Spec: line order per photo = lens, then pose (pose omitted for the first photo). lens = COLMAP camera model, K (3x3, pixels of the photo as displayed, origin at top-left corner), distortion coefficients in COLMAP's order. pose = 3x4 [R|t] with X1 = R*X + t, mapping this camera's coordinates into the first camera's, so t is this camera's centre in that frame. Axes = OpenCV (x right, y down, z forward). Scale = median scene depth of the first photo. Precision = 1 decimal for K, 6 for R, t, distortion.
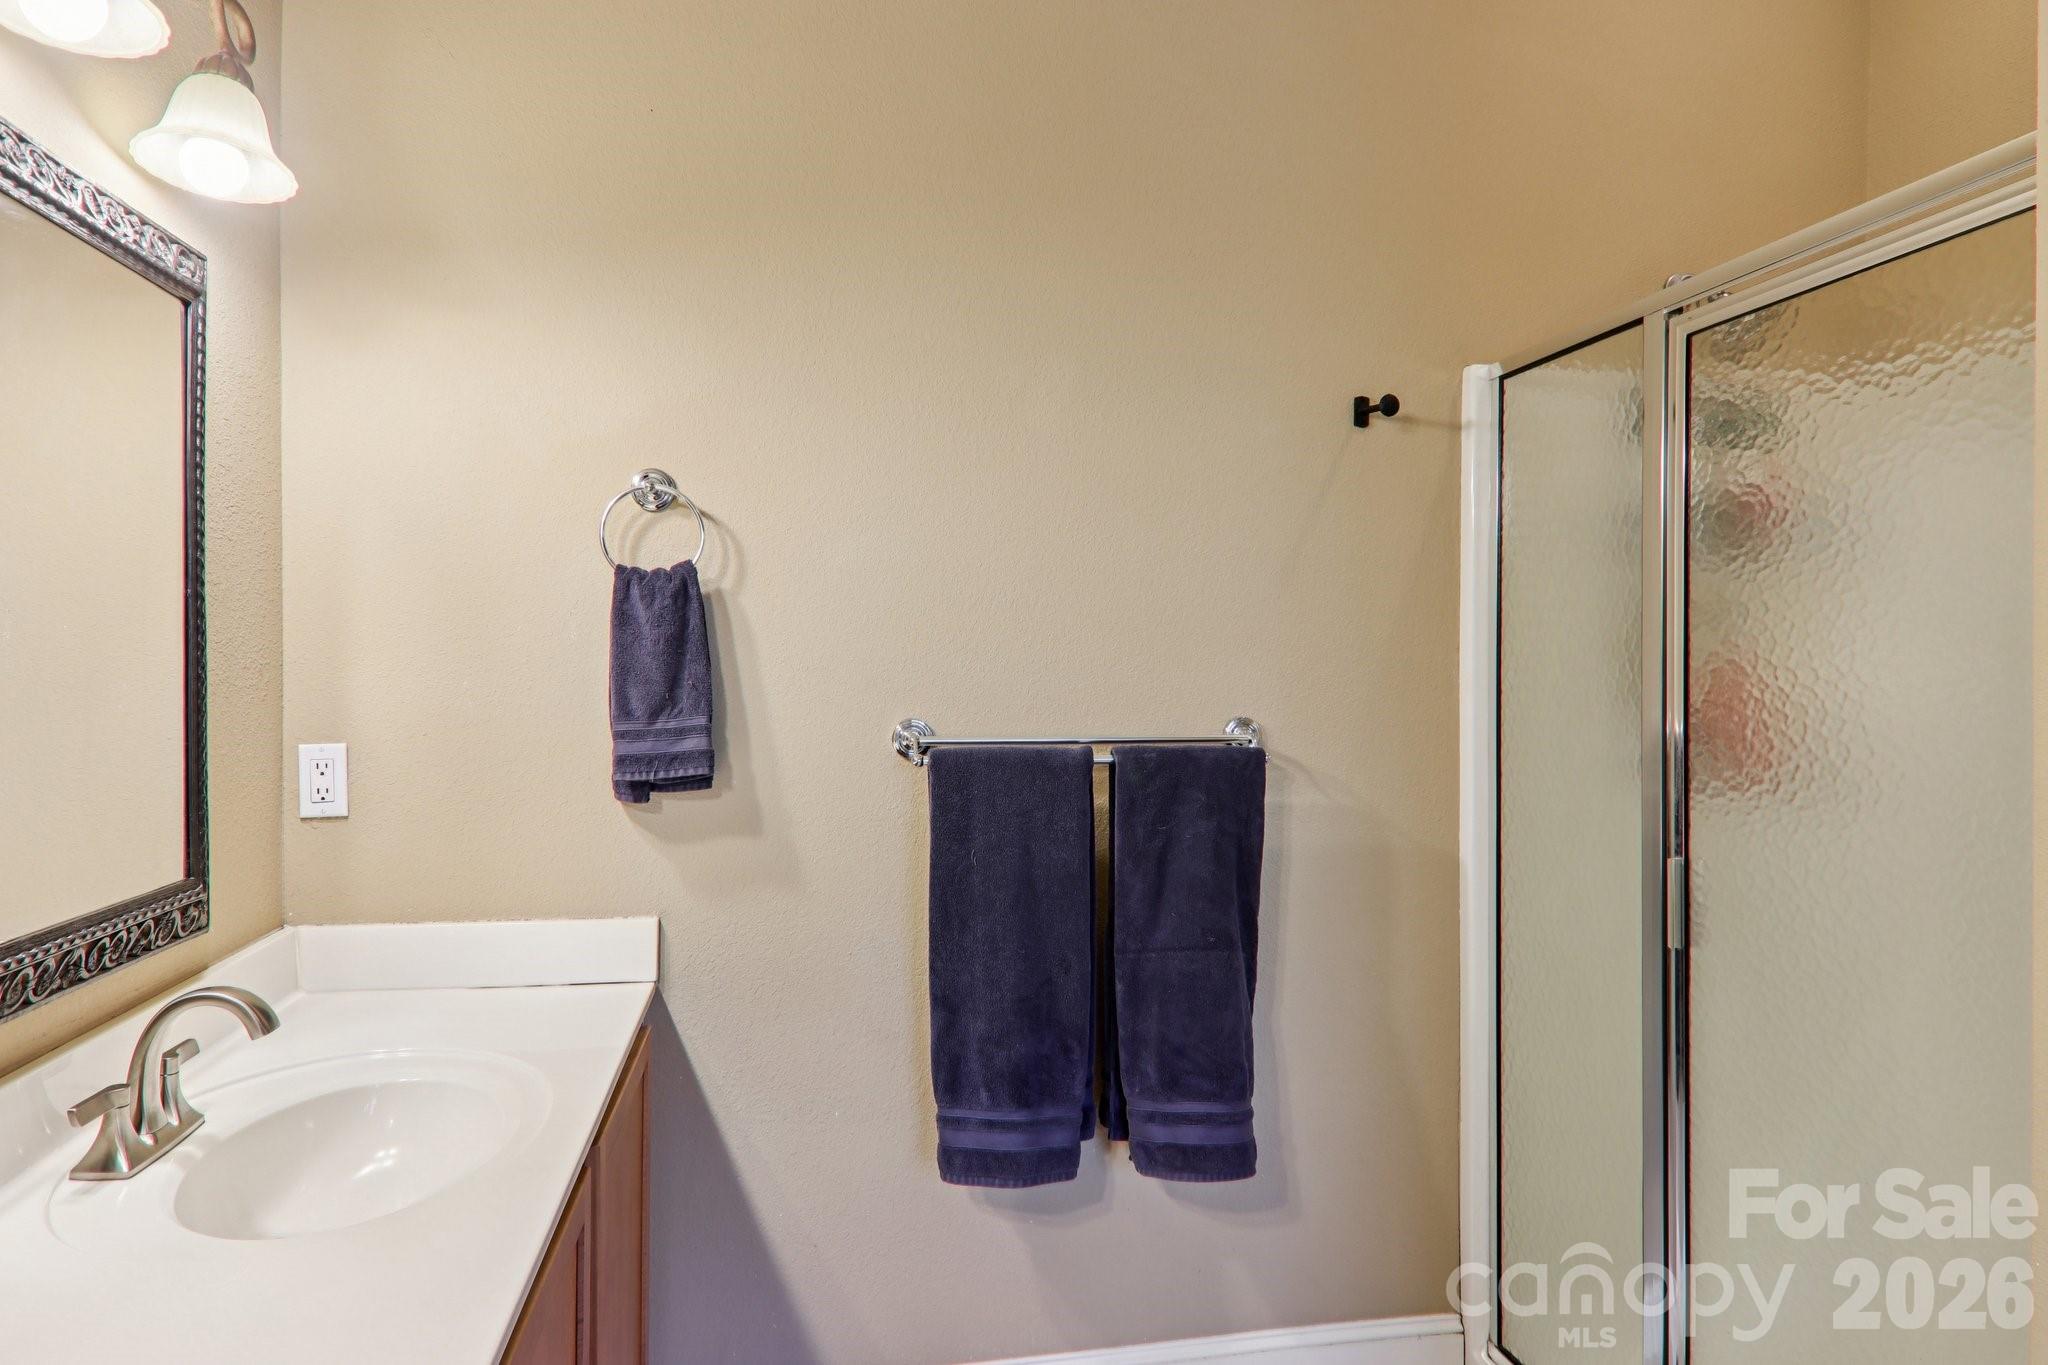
lens RADIAL K [[1209.4, 0, 1019.4], [0, 1209.4, 672.5], [0, 0, 1]] dist [0.005501, 0.000390]
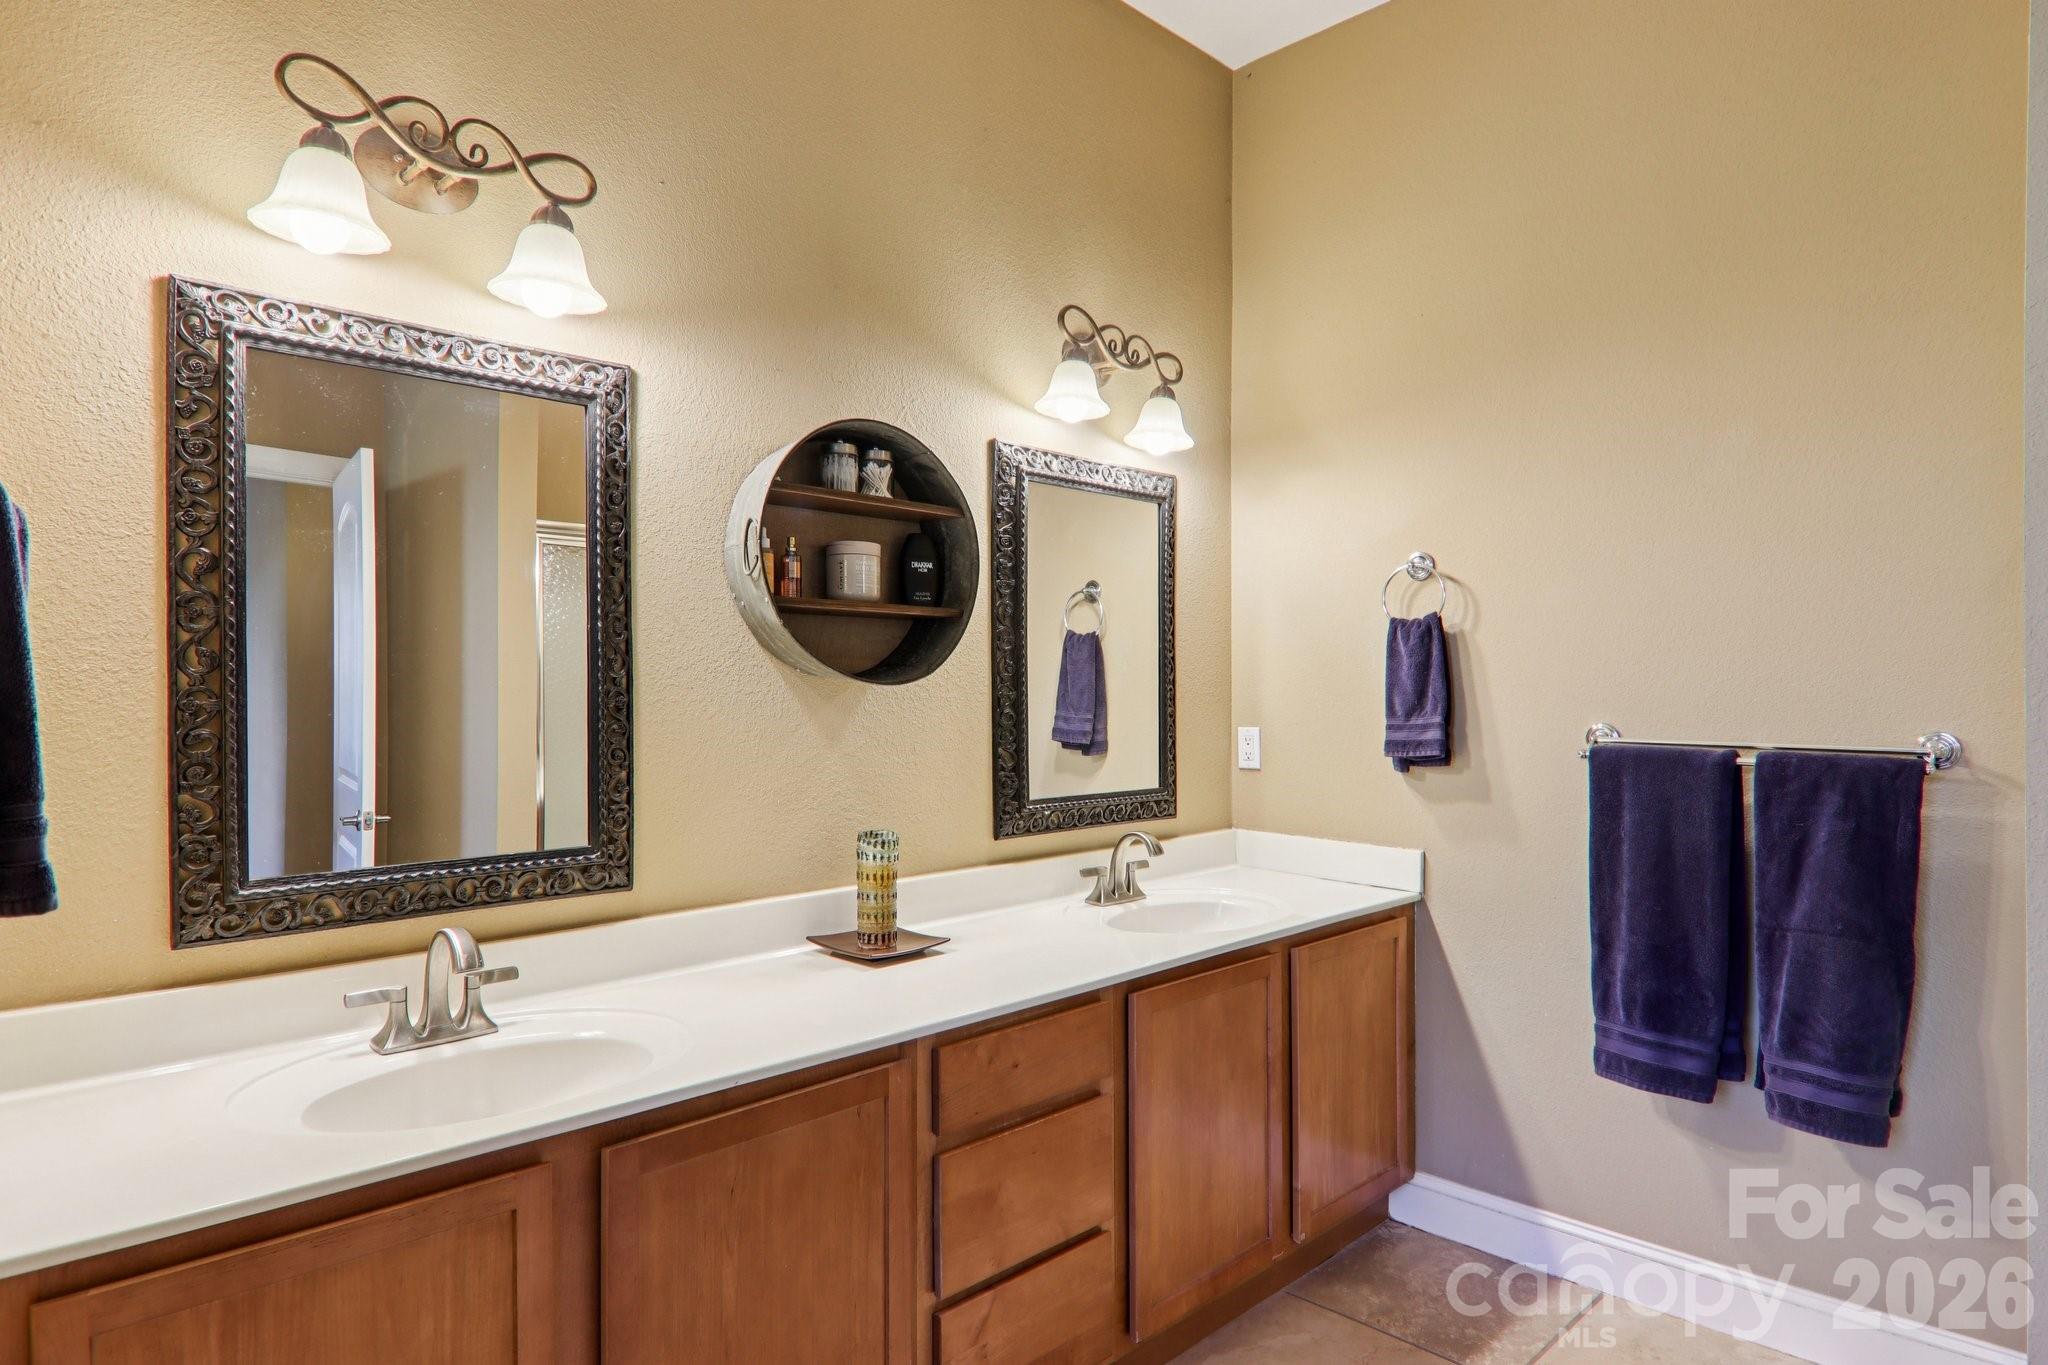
lens RADIAL K [[1168.7, 0, 1035.5], [0, 1168.7, 692.9], [0, 0, 1]] dist [0.002884, -0.000139]
pose [[0.580690, 0.006163, -0.814101, 0.617614], [-0.007164, 0.999971, 0.002460, 0.006772], [0.814093, 0.004404, 0.580718, -0.238599]]
